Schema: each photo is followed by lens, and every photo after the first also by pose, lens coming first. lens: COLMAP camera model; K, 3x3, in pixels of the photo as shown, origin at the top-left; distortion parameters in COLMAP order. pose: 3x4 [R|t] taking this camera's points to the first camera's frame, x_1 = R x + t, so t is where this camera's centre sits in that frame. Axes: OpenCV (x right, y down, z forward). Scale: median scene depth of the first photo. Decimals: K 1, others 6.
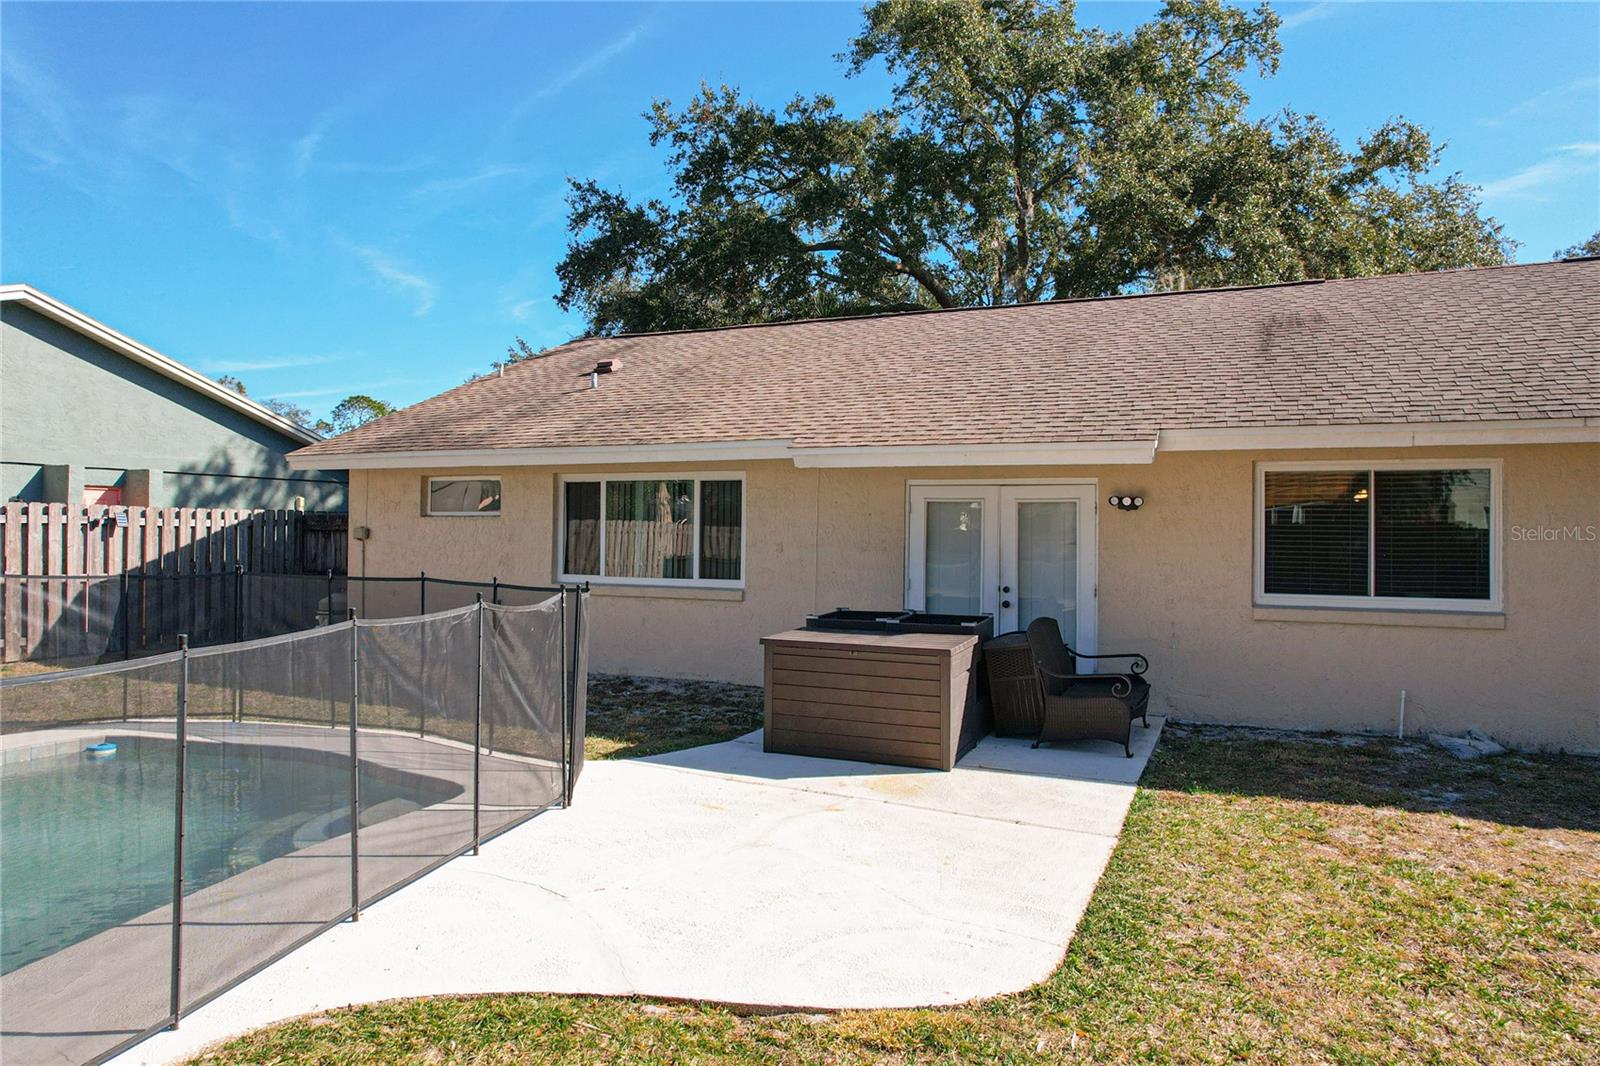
lens RADIAL K [[976.0, 0, 803.4], [0, 976.0, 515.8], [0, 0, 1]] dist [-0.022126, 0.006084]
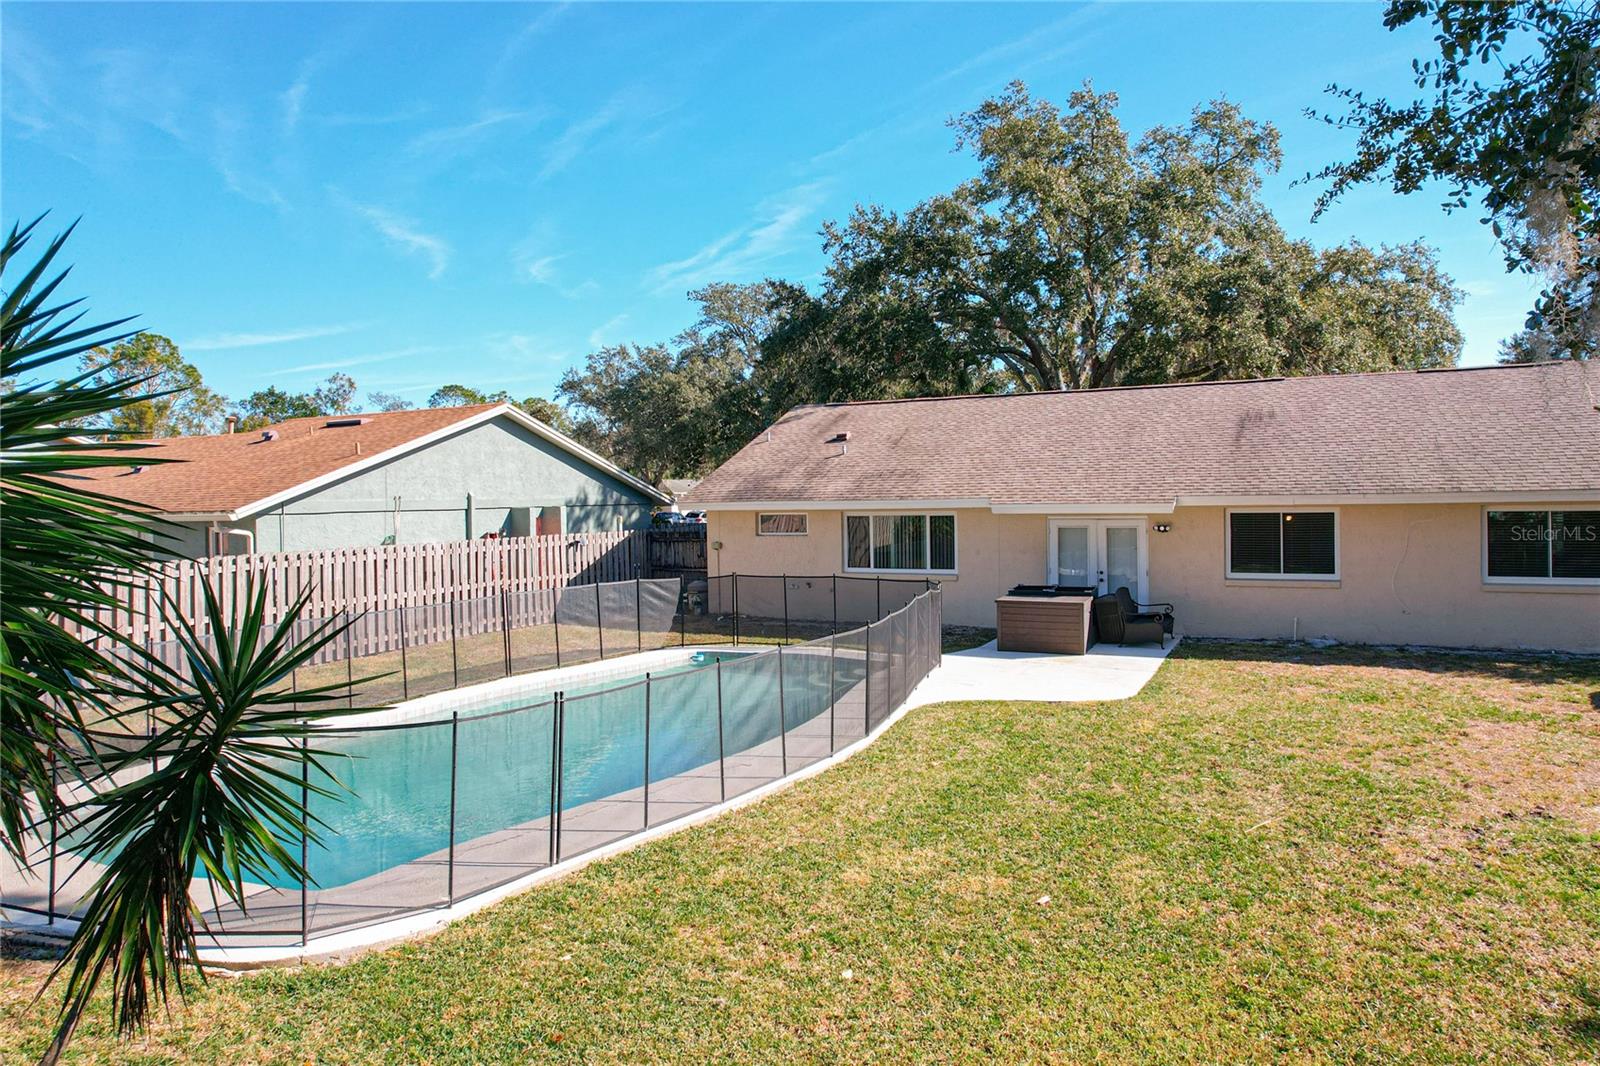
lens RADIAL K [[1029.8, 0, 785.8], [0, 1029.8, 491.8], [0, 0, 1]] dist [-0.060731, 0.054546]
pose [[0.998212, -0.027095, -0.053287, -0.249074], [0.027838, 0.999525, 0.013232, -0.105284], [0.052903, -0.014692, 0.998492, -0.868194]]
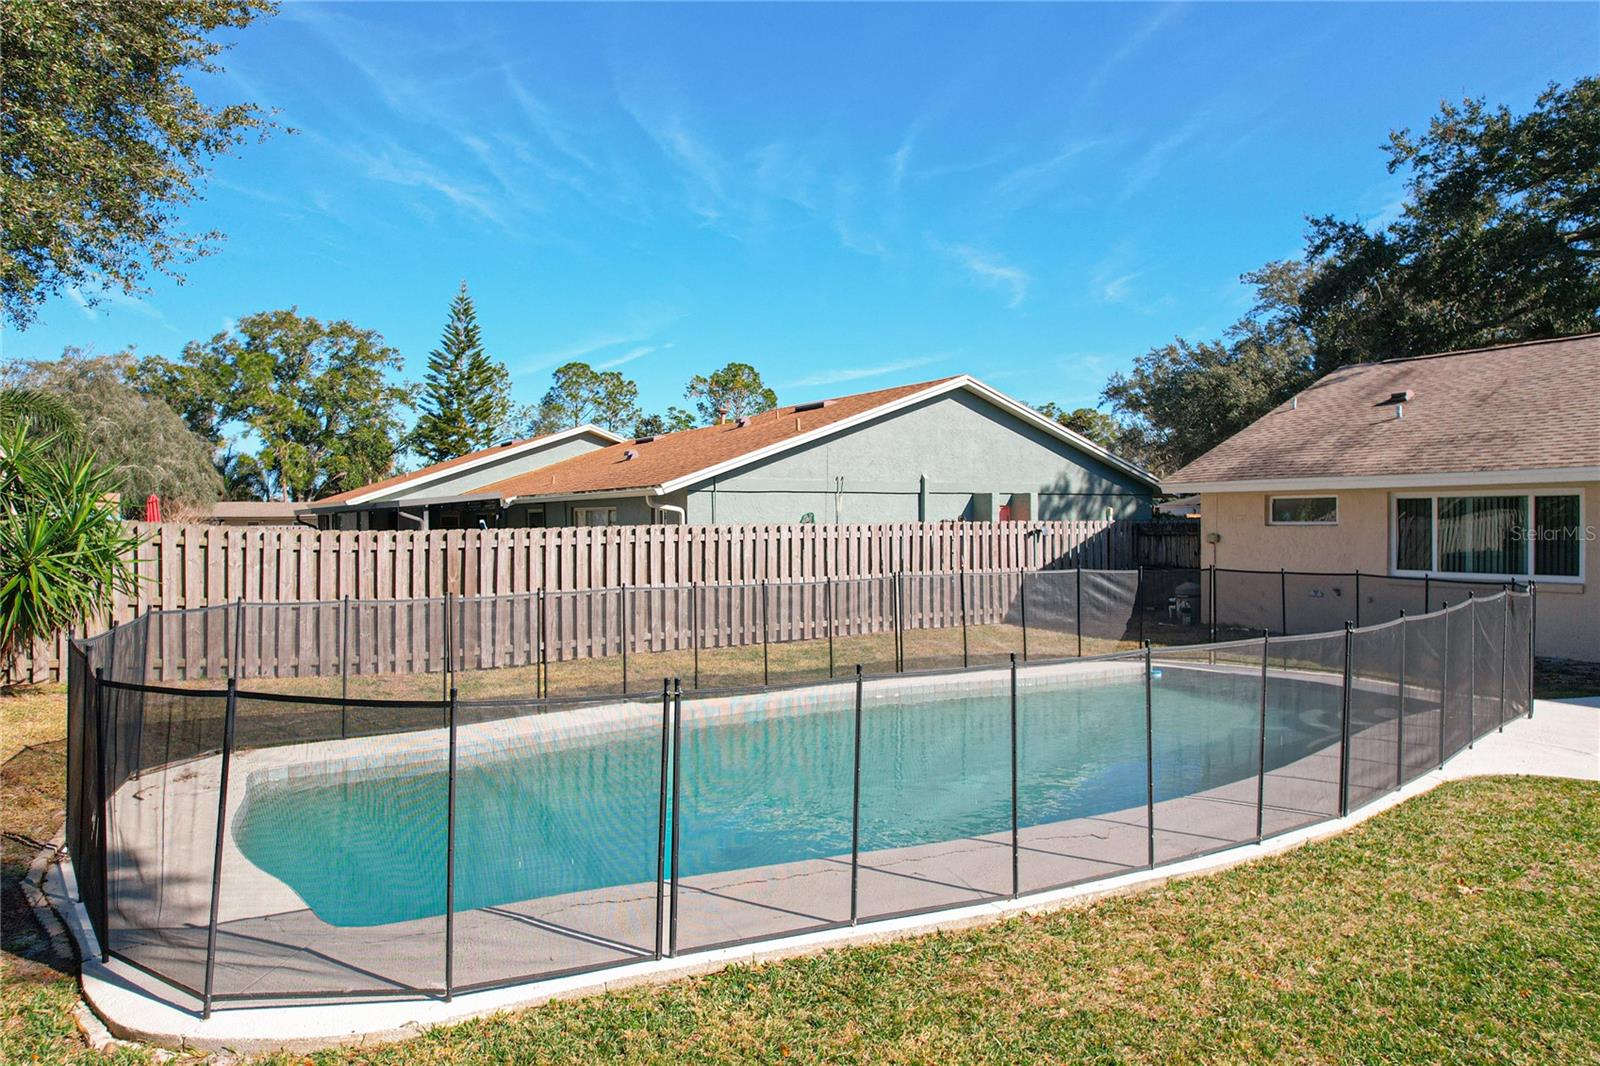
lens RADIAL K [[1029.8, 0, 788.0], [0, 1029.8, 520.6], [0, 0, 1]] dist [-0.060731, 0.054546]
pose [[0.836456, -0.014563, -0.547840, -0.178219], [0.025404, 0.999603, 0.012216, -0.041052], [0.547444, -0.024136, 0.836494, -0.547538]]
